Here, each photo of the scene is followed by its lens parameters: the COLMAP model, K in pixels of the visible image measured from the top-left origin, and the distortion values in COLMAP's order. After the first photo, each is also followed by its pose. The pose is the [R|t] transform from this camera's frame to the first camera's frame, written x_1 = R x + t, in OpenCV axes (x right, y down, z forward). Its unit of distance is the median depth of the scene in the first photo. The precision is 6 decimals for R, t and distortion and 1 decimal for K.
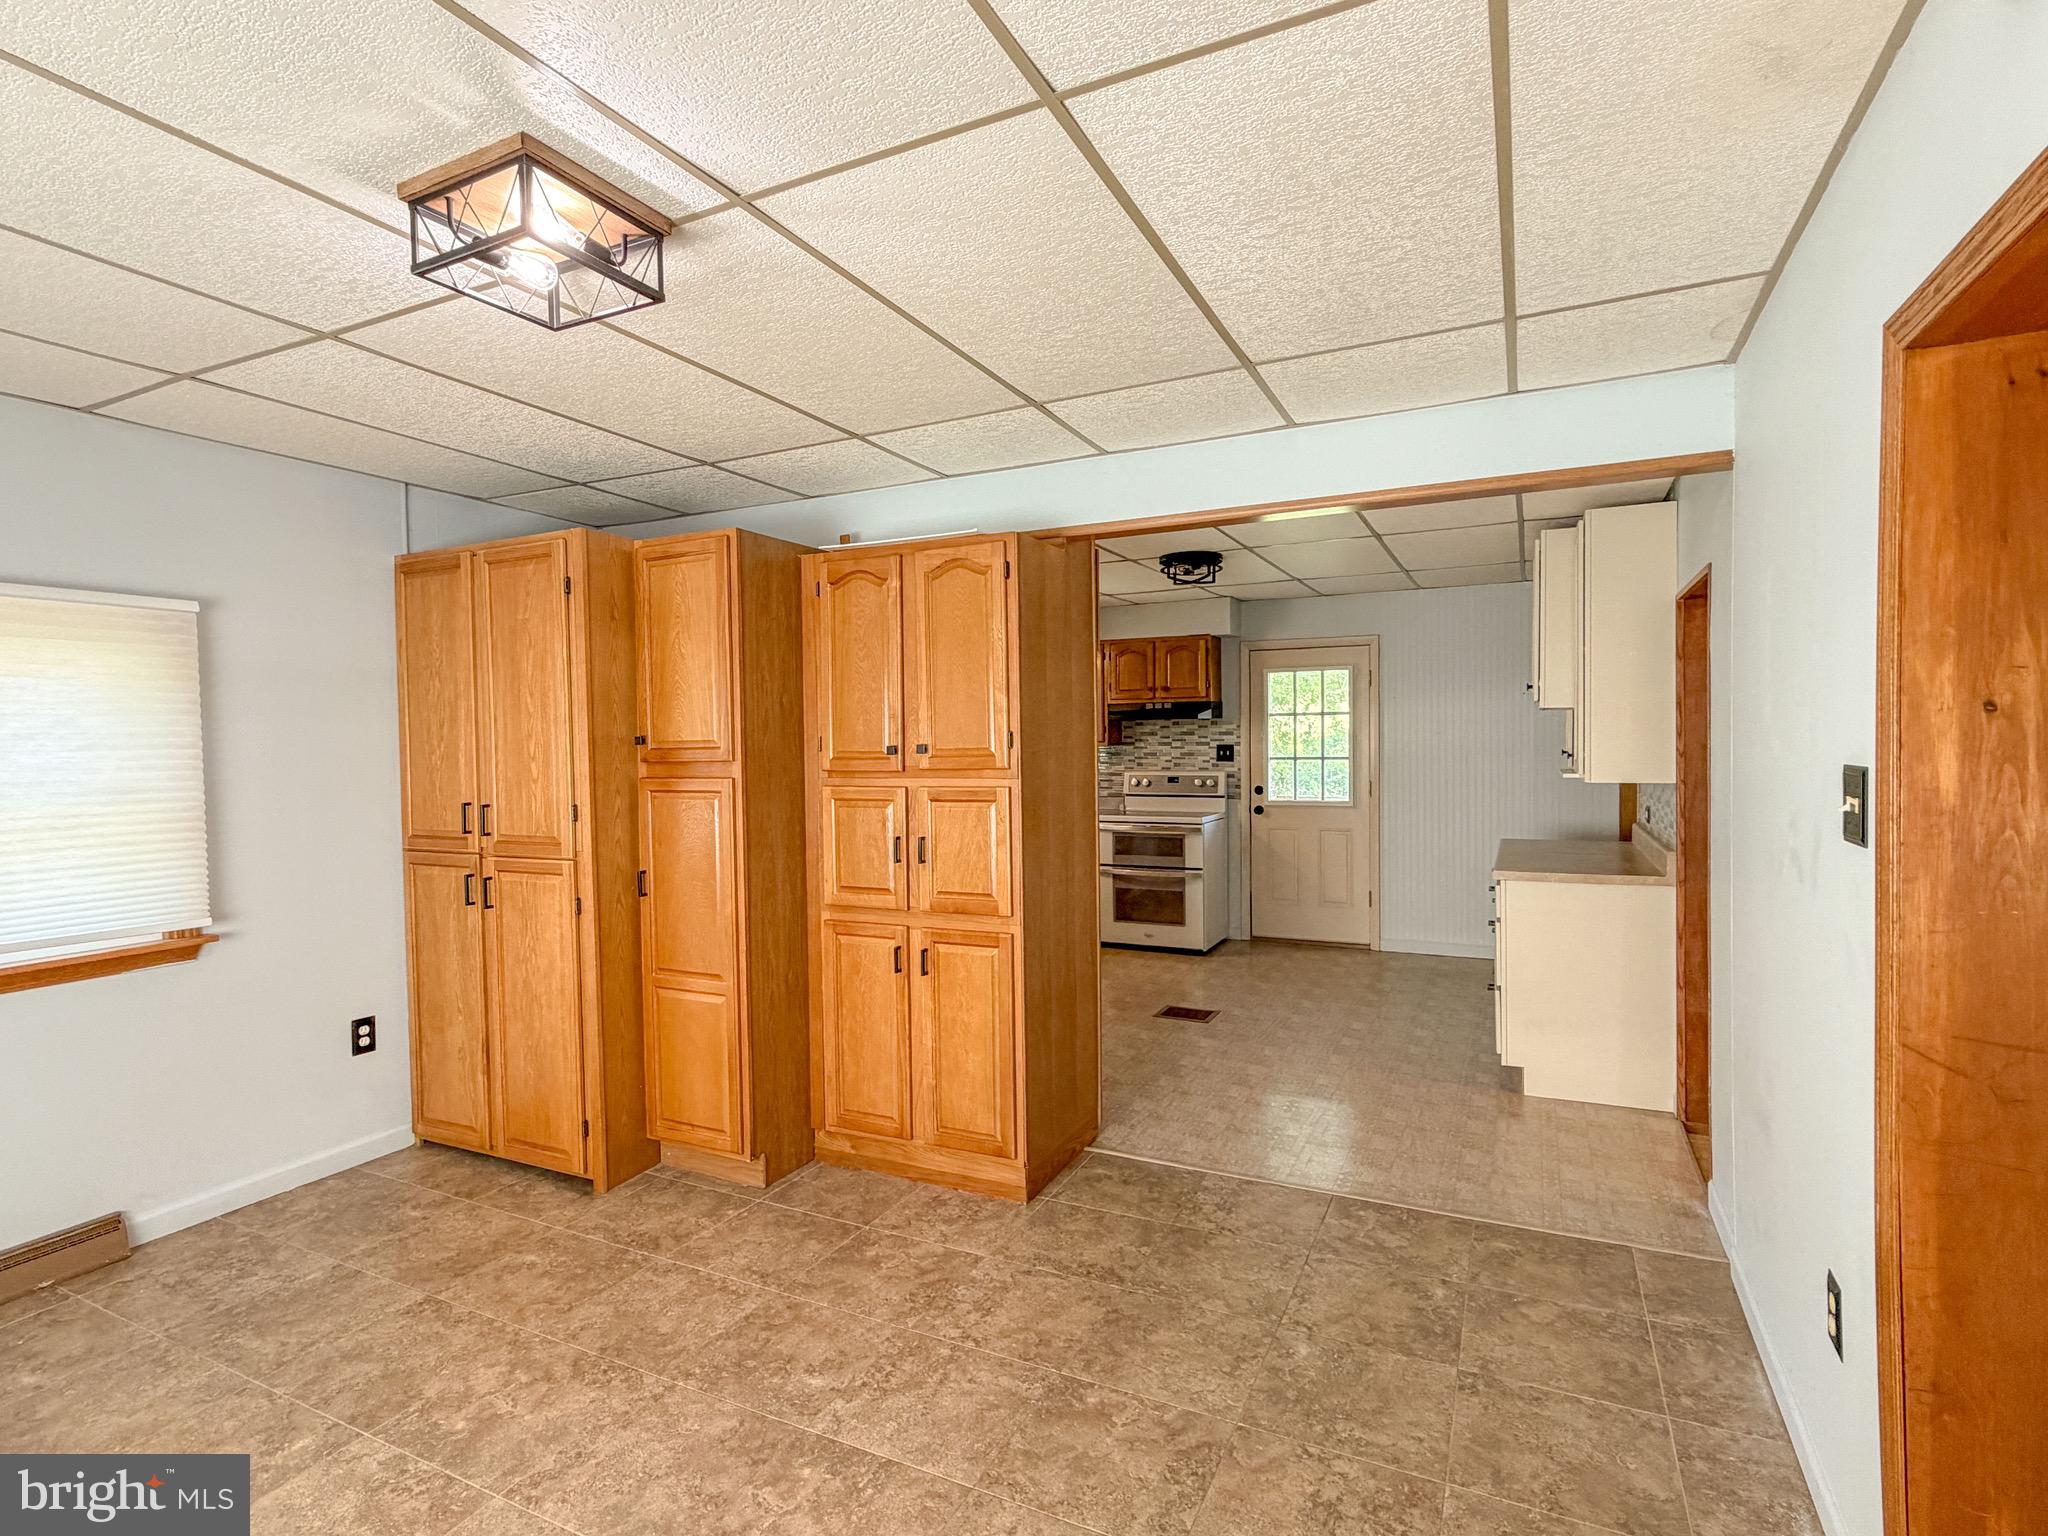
lens RADIAL K [[1026.6, 0, 1023.3], [0, 1026.6, 767.7], [0, 0, 1]] dist [-0.002192, -0.000516]
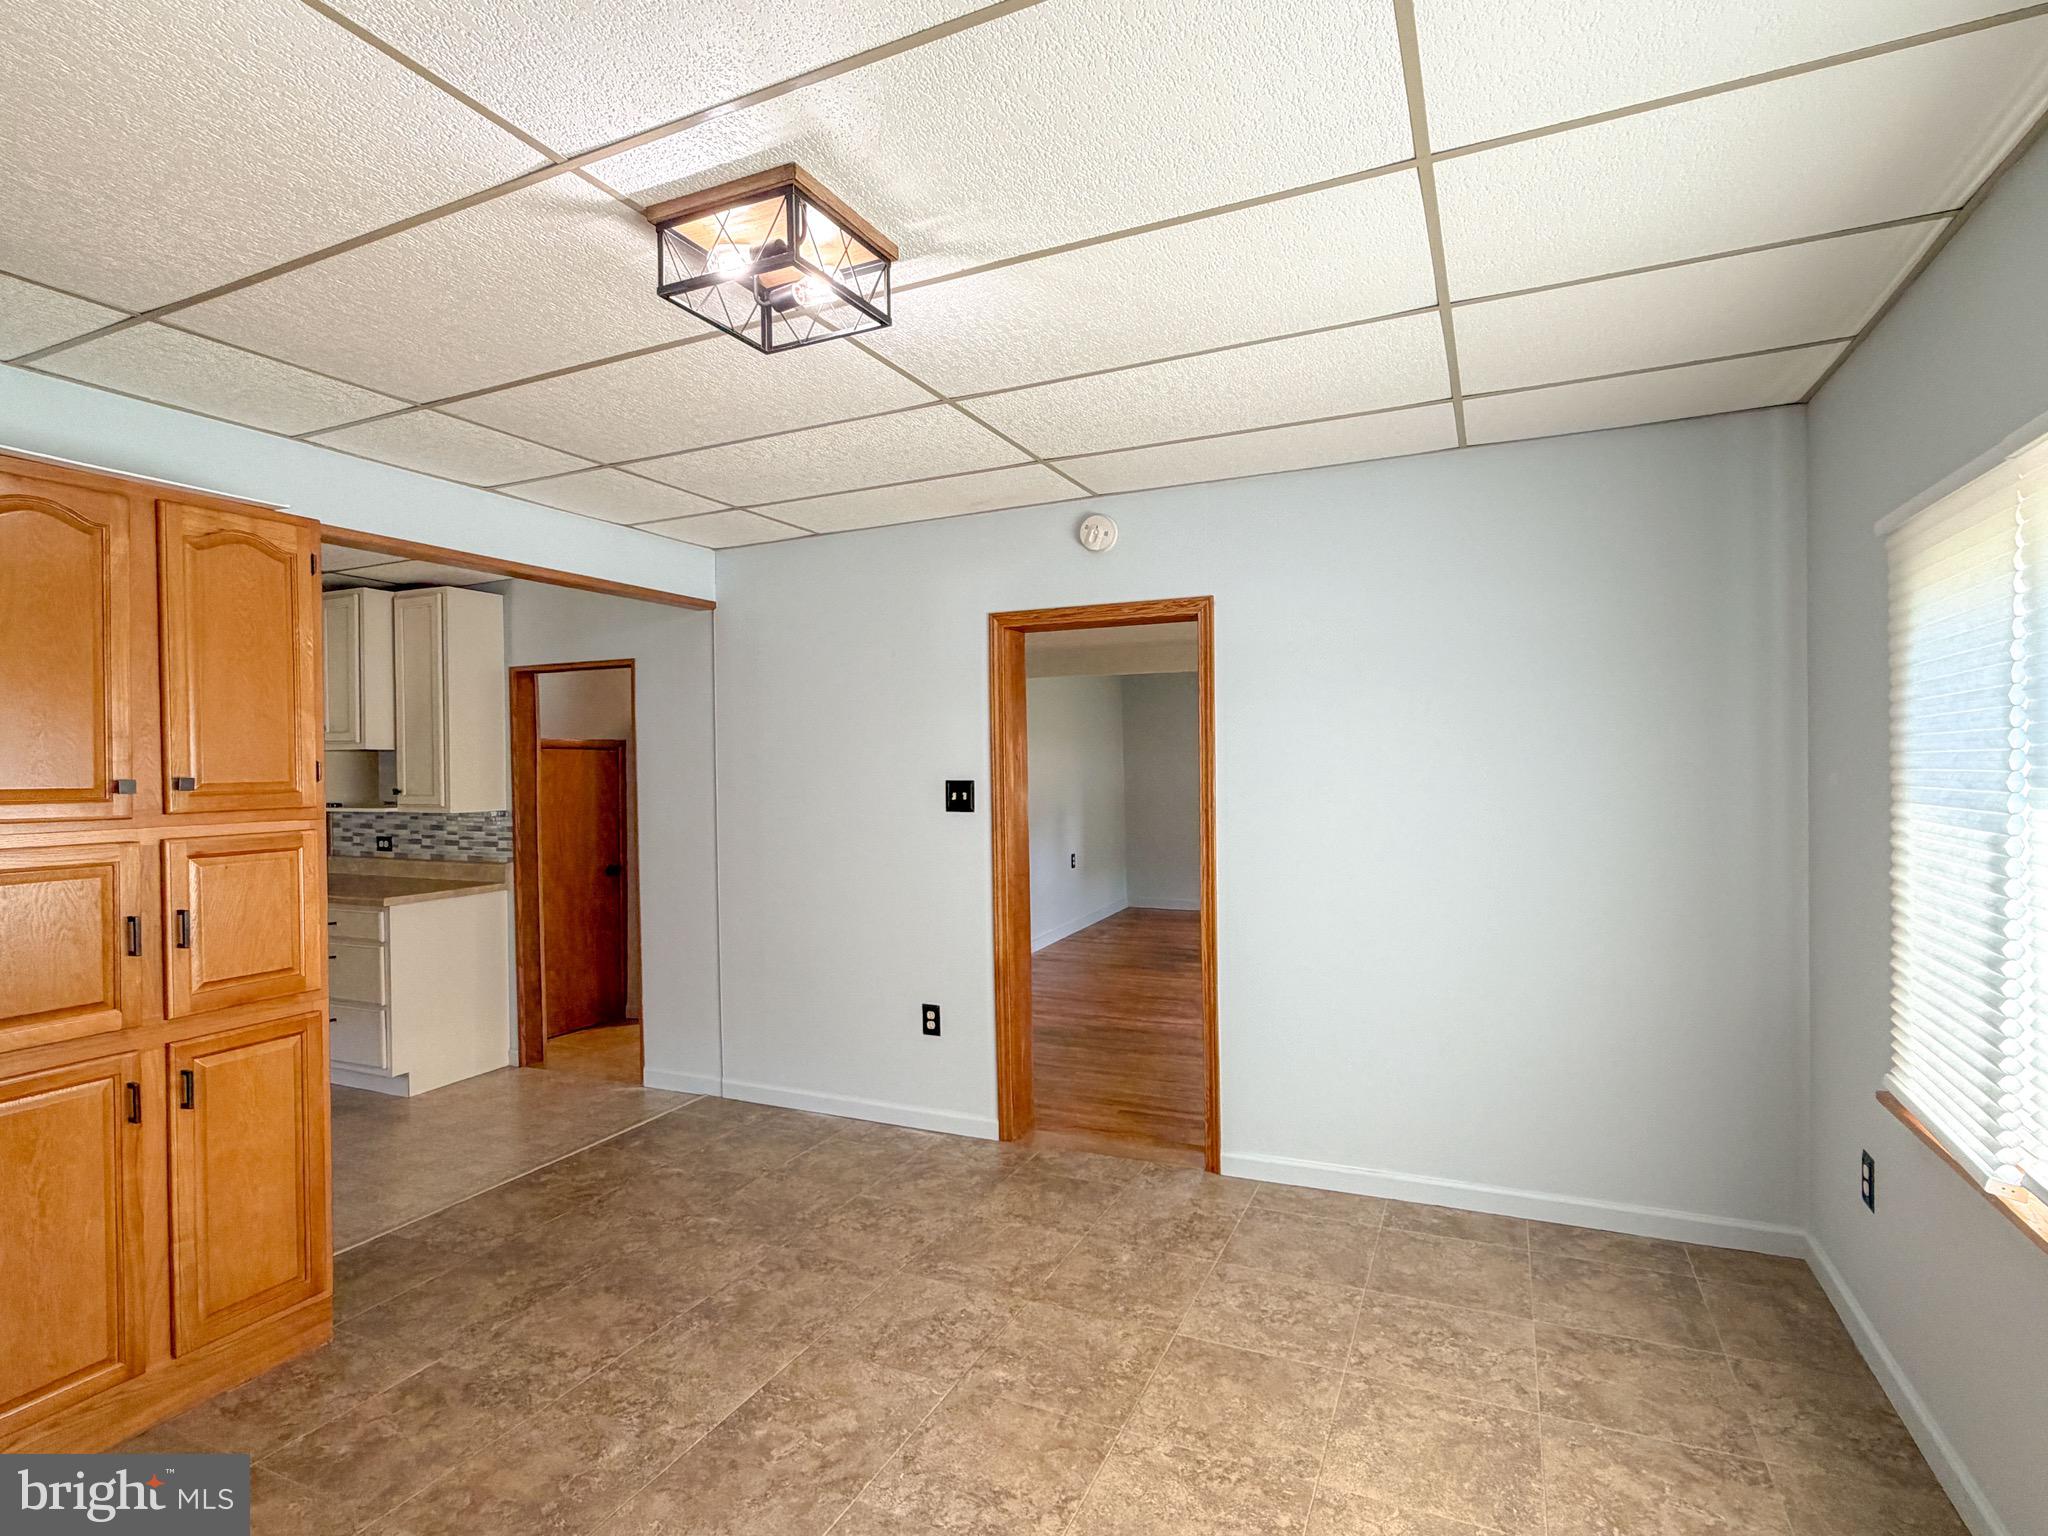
lens RADIAL K [[1026.6, 0, 1026.8], [0, 1026.6, 766.7], [0, 0, 1]] dist [-0.002192, -0.000516]
pose [[-0.023843, 0.010918, 0.999656, -0.988121], [0.039303, 0.999178, -0.009975, -0.000972], [-0.998943, 0.039052, -0.024252, 0.534375]]
